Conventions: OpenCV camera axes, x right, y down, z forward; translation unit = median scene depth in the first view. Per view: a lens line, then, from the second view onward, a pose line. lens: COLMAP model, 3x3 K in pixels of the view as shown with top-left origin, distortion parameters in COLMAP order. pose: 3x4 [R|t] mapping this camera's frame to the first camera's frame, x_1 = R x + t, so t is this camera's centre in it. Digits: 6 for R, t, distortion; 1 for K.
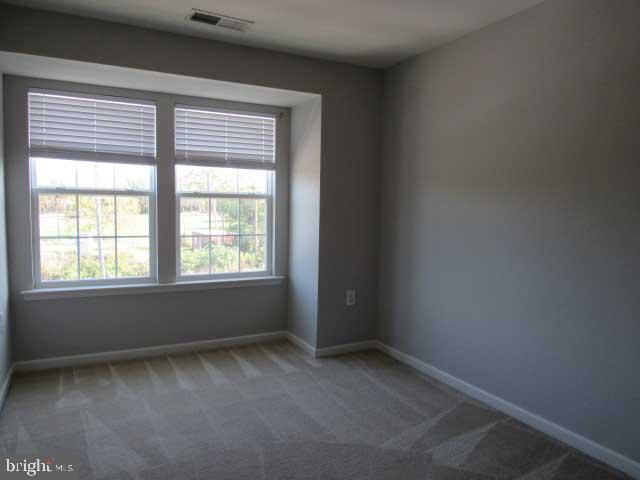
lens RADIAL K [[455.3, 0, 320.9], [0, 455.3, 238.0], [0, 0, 1]] dist [-0.036059, 0.013641]
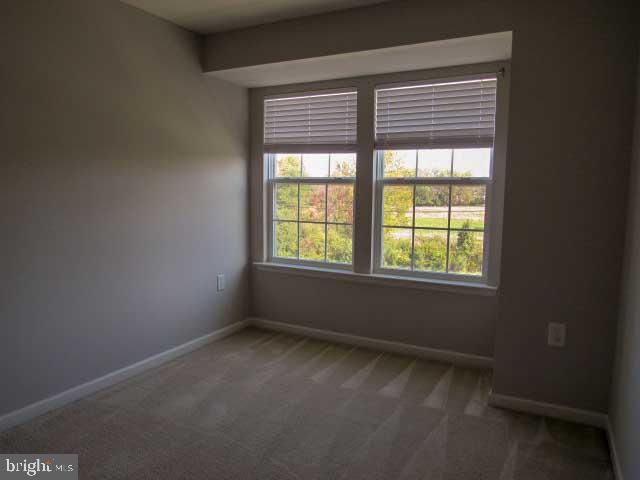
lens RADIAL K [[455.3, 0, 305.0], [0, 455.3, 238.5], [0, 0, 1]] dist [-0.036059, 0.013641]
pose [[0.564428, 0.076113, -0.821966, 0.398987], [-0.063568, 0.996791, 0.048651, -0.014738], [0.823031, 0.024790, 0.567455, 0.354639]]
